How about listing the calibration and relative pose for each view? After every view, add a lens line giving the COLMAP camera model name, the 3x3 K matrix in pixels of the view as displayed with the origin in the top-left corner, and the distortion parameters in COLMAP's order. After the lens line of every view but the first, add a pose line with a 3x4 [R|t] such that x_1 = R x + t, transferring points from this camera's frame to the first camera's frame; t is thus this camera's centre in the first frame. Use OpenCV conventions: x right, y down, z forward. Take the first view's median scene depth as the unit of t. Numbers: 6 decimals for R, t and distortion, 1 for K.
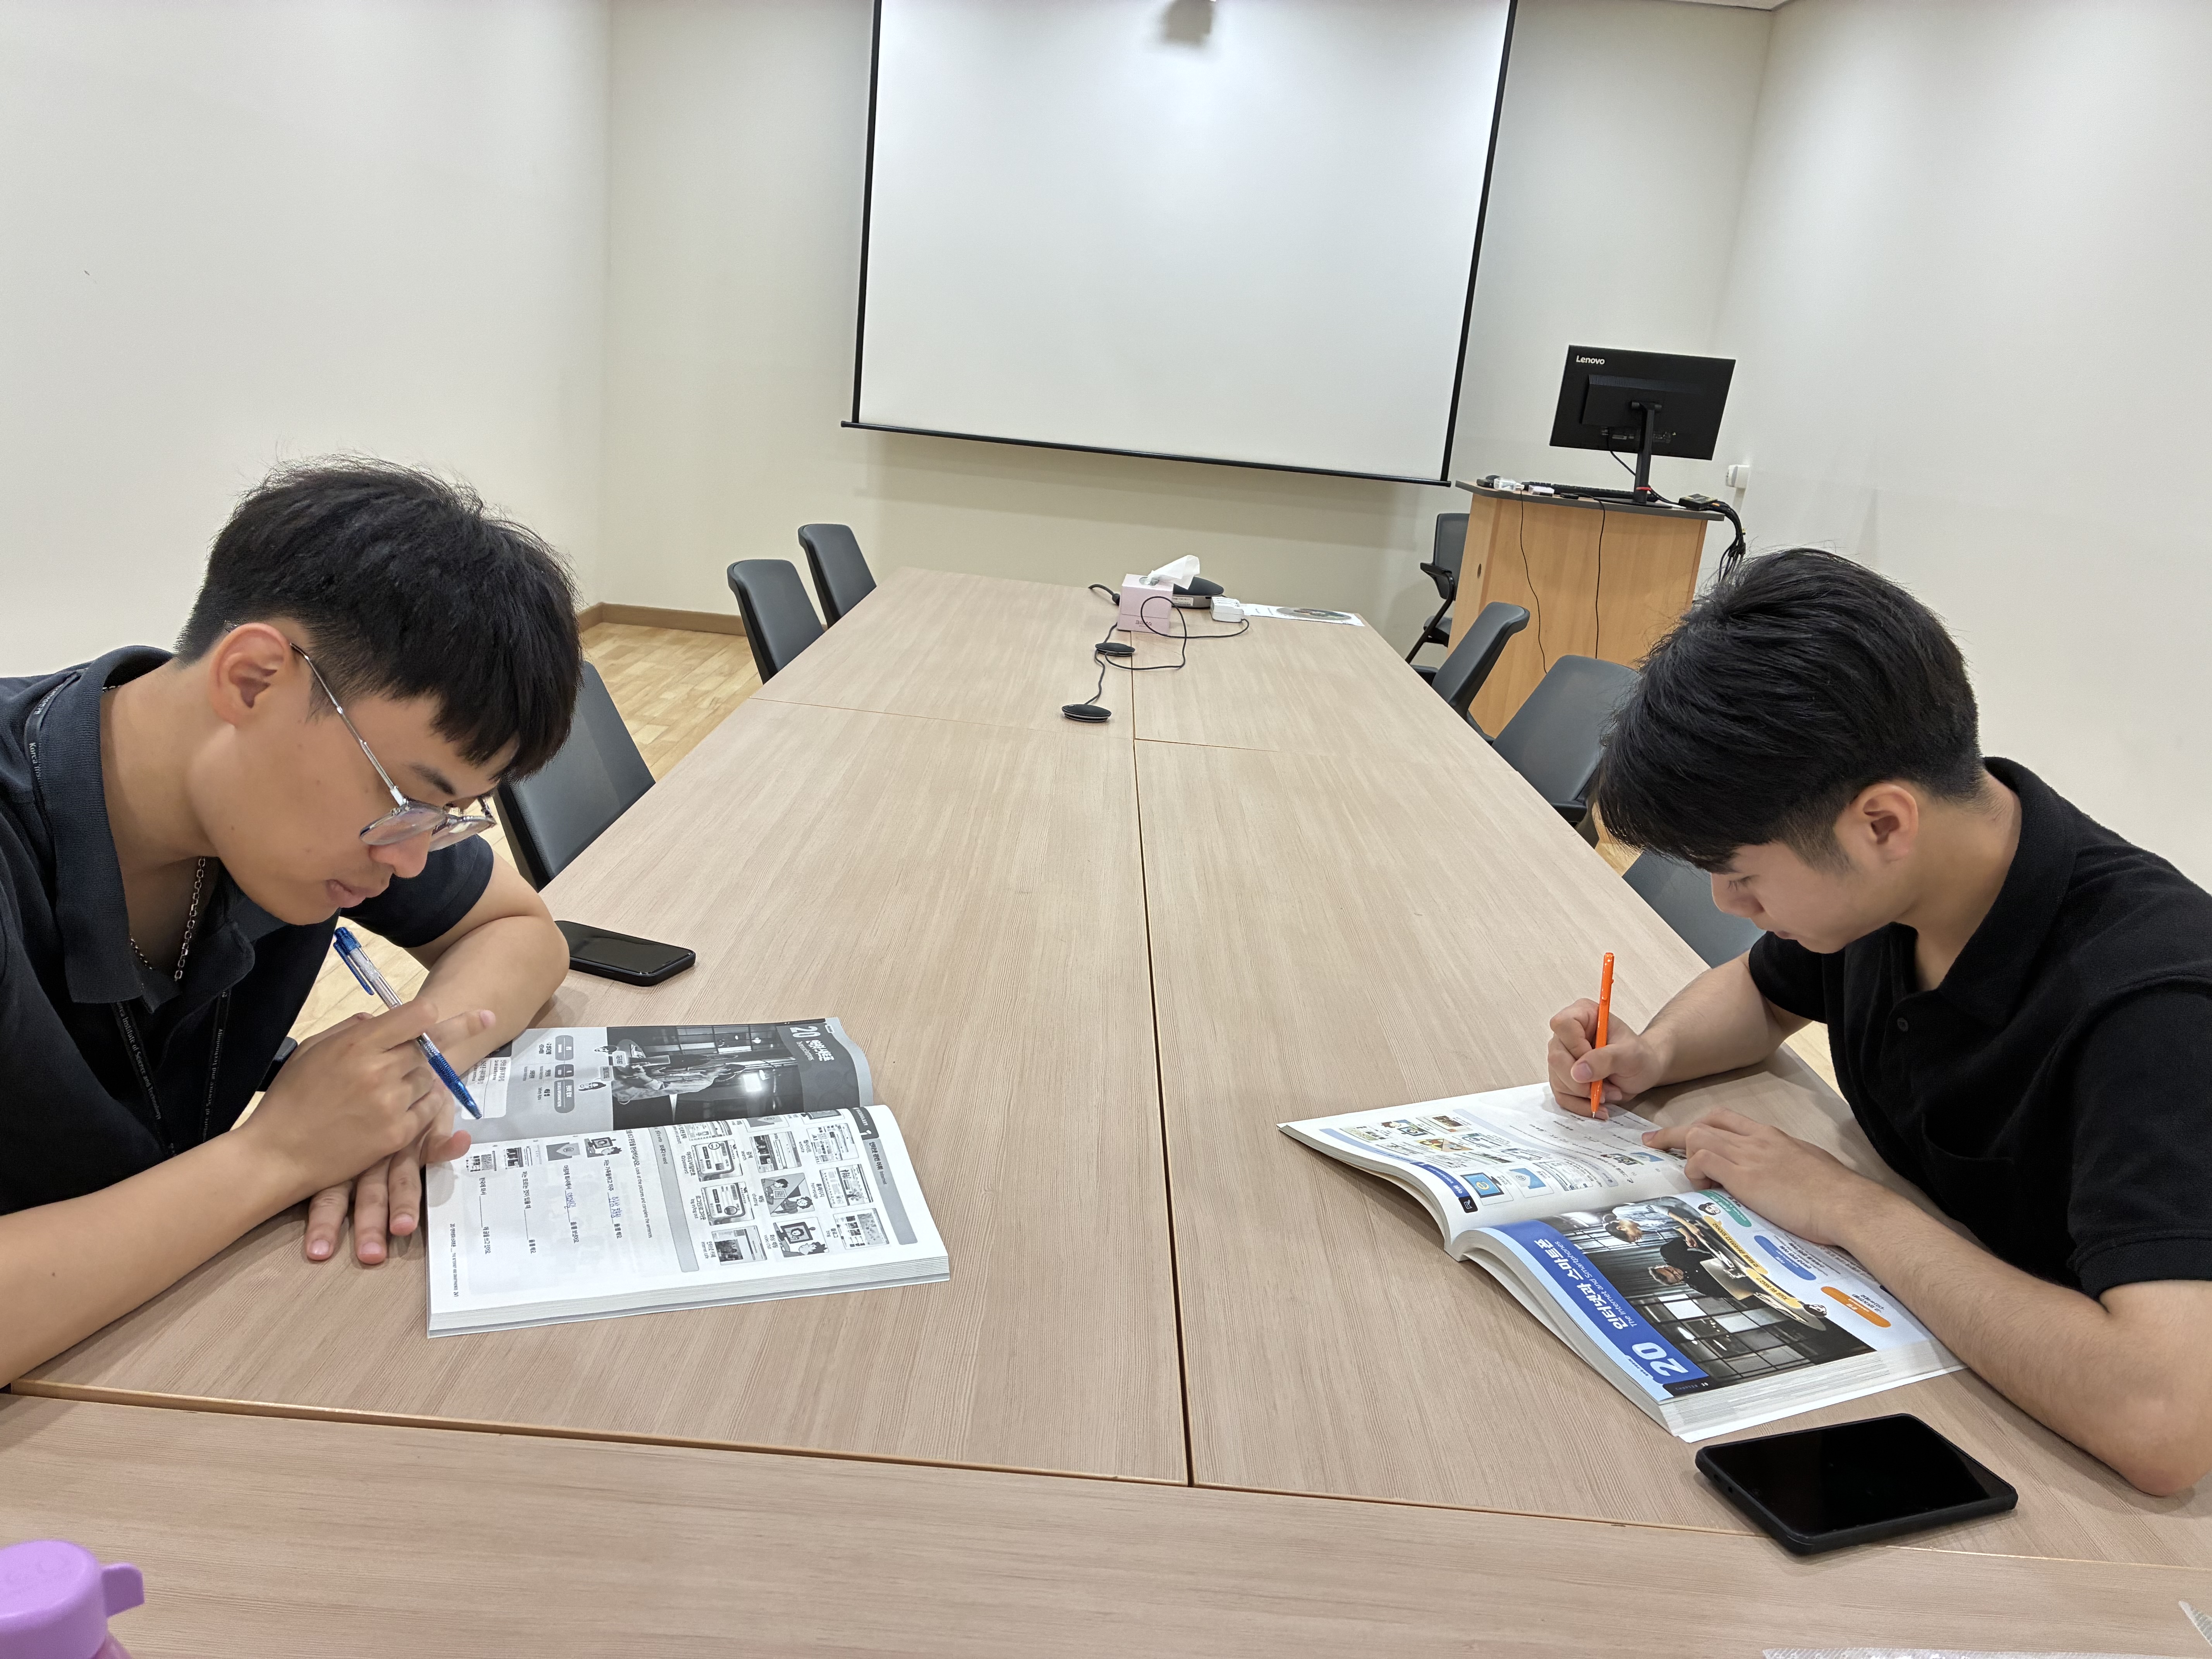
lens RADIAL K [[1645.4, 0, 1114.3], [0, 1645.4, 788.3], [0, 0, 1]] dist [0.020470, -0.033328]
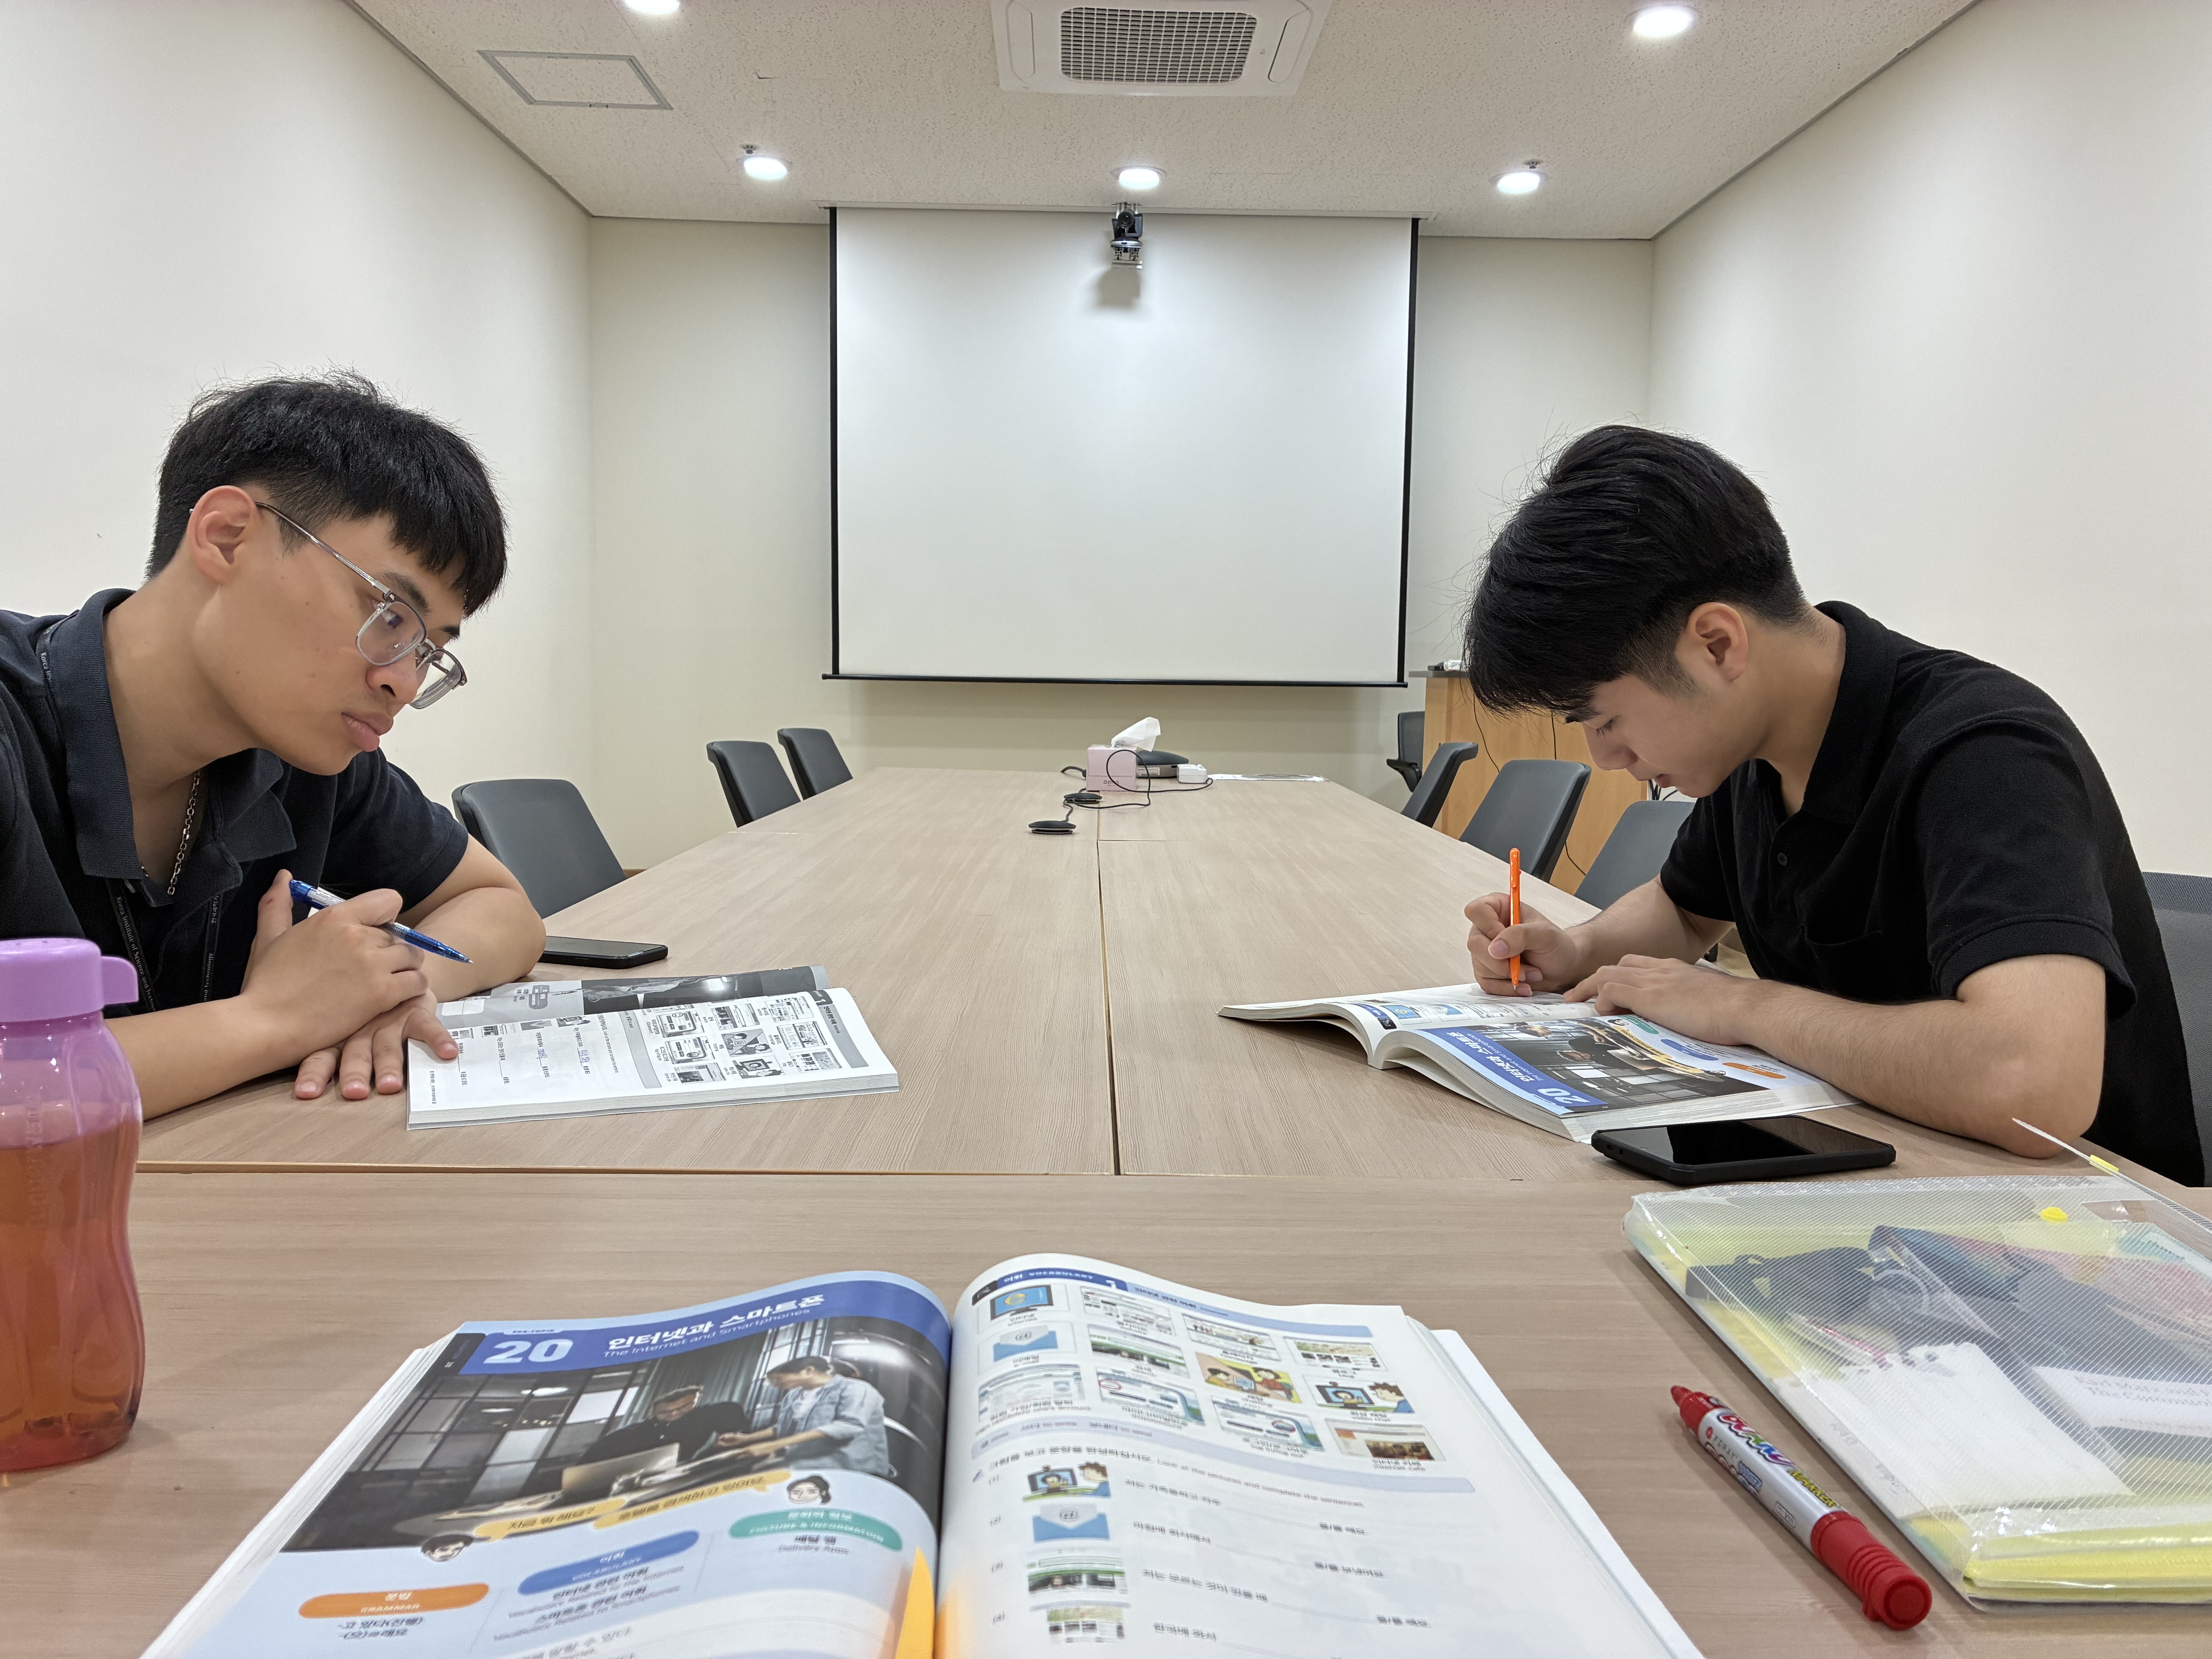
lens RADIAL K [[1645.4, 0, 1129.1], [0, 1645.4, 795.2], [0, 0, 1]] dist [0.020470, -0.033328]
pose [[0.996362, -0.084243, 0.012859, 0.047118], [0.085189, 0.980663, -0.176192, 0.284633], [0.002233, 0.176646, 0.984272, -0.078669]]
